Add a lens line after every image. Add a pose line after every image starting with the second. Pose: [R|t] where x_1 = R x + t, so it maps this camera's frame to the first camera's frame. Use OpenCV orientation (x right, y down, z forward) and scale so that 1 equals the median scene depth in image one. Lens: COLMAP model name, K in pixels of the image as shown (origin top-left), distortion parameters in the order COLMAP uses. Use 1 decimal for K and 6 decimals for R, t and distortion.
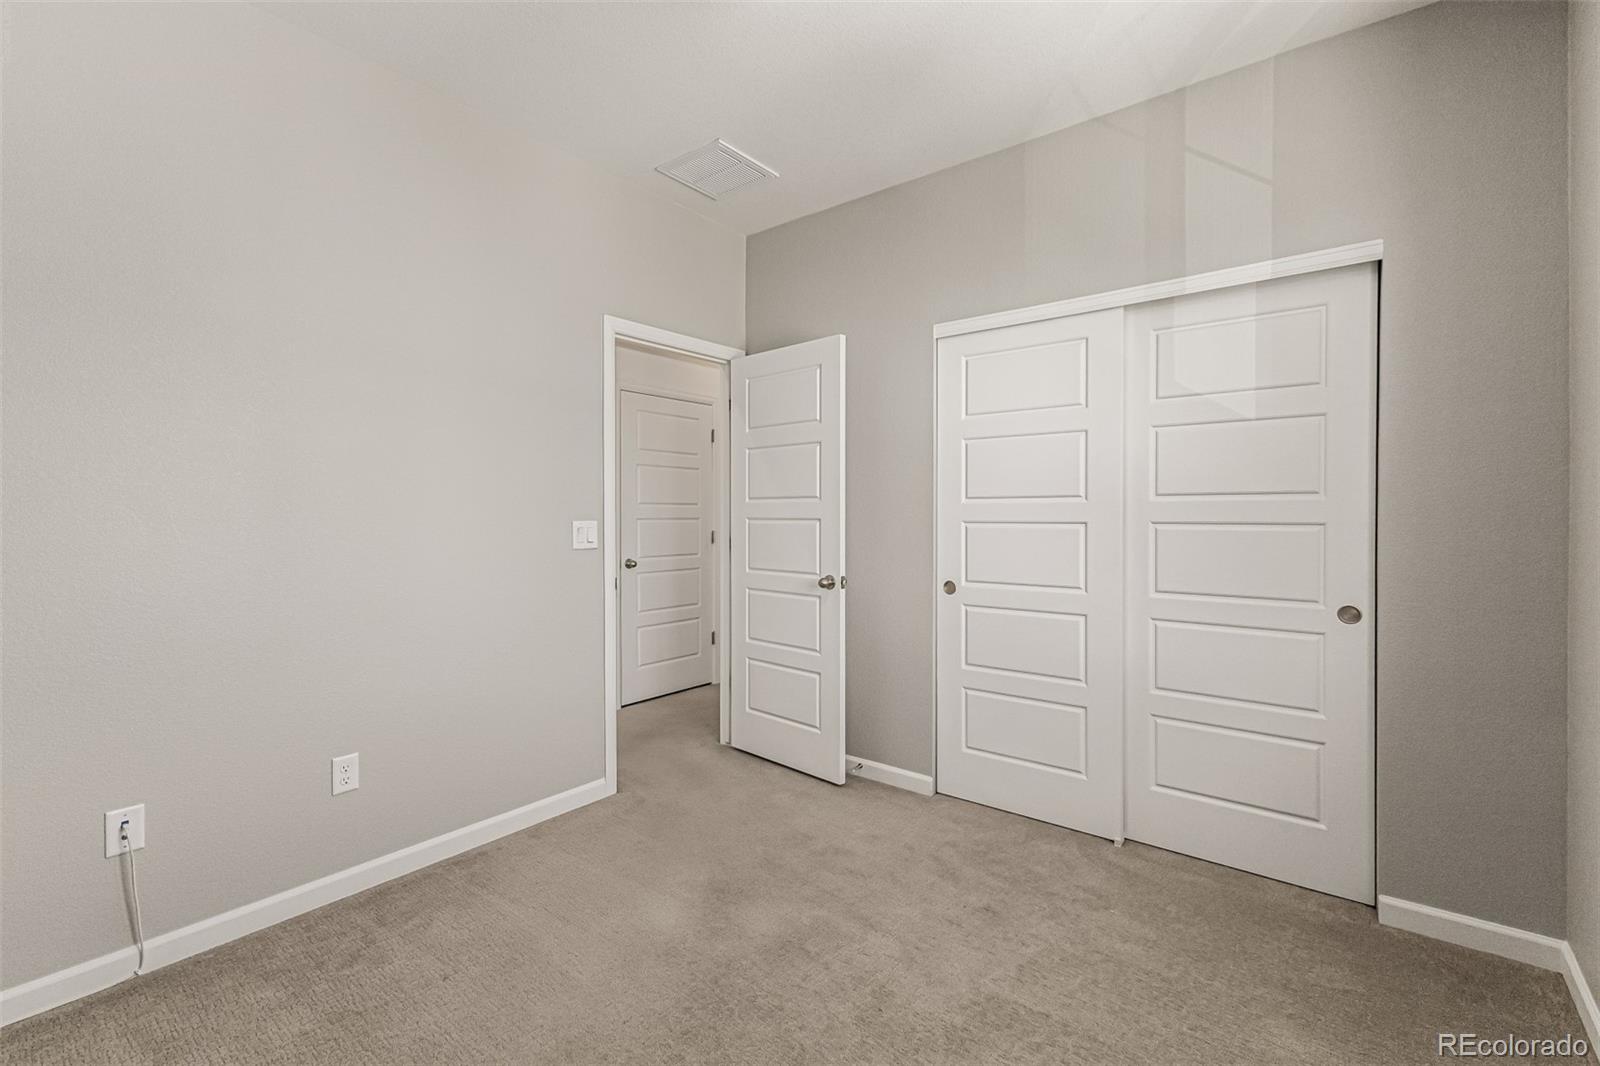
lens RADIAL K [[703.3, 0, 799.1], [0, 703.3, 517.6], [0, 0, 1]] dist [0.000728, 0.000033]
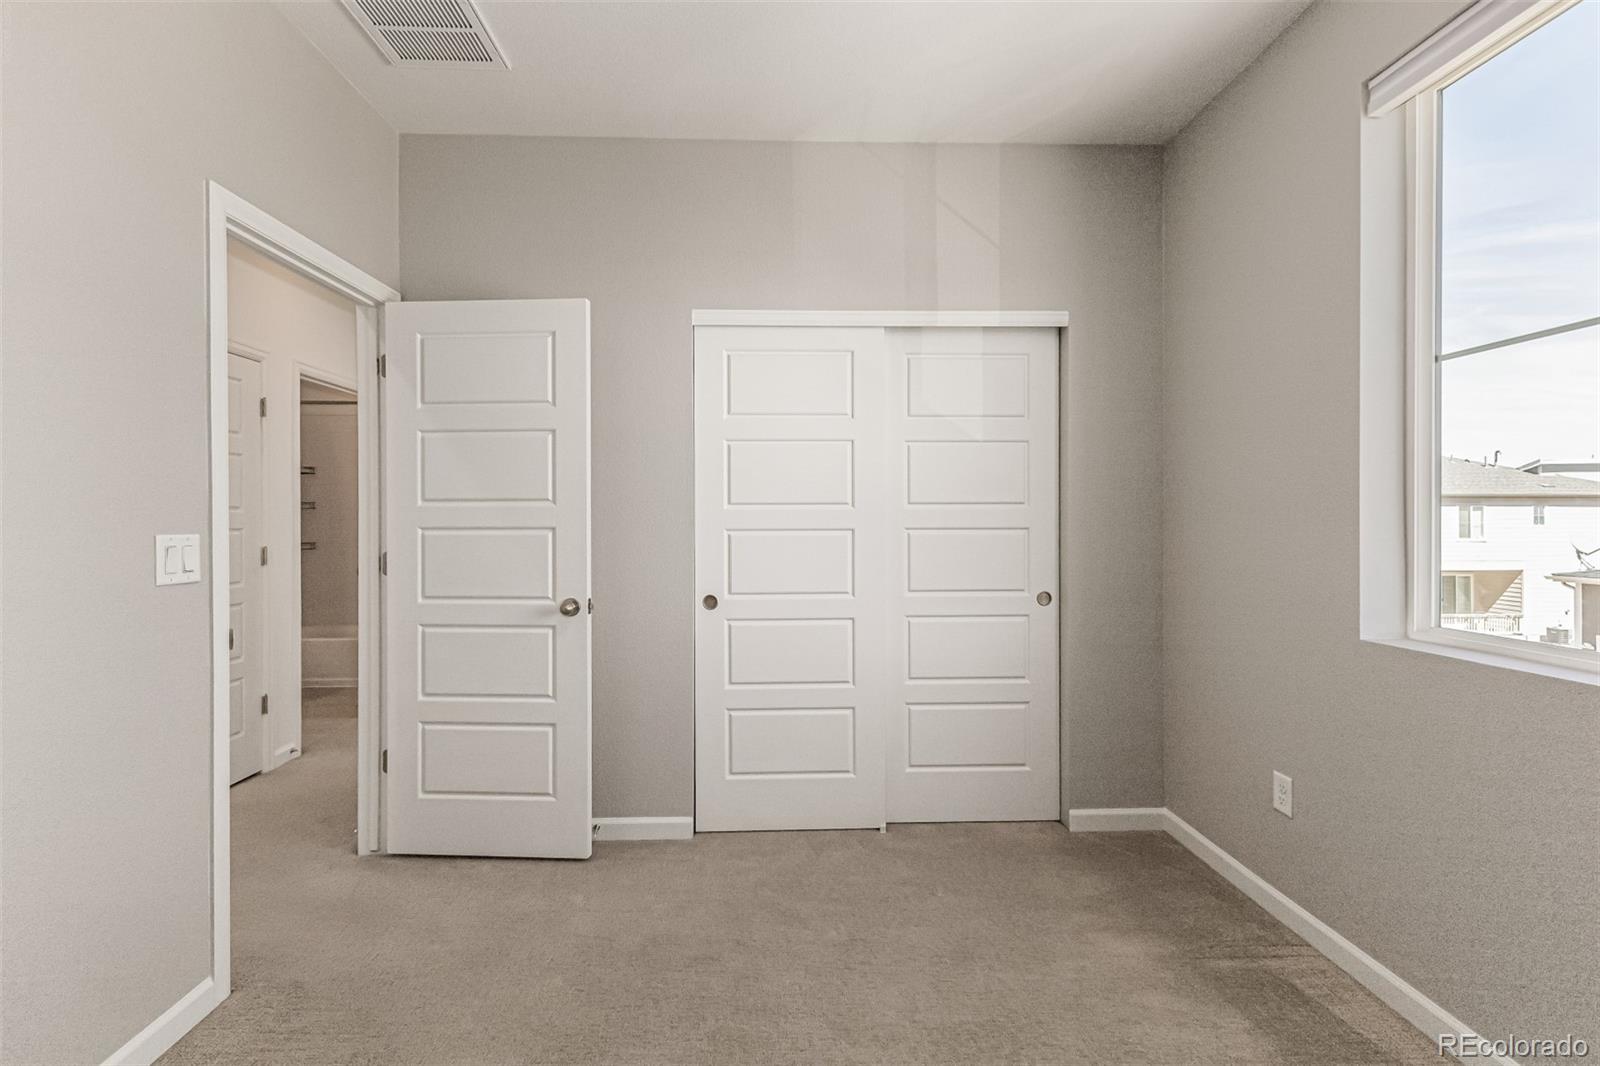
lens RADIAL K [[699.6, 0, 798.7], [0, 699.6, 522.3], [0, 0, 1]] dist [0.004980, 0.000415]
pose [[0.755090, -0.002695, 0.655616, -0.294654], [0.005989, 0.999978, -0.002787, -0.000390], [-0.655594, 0.006032, 0.755090, 0.245070]]
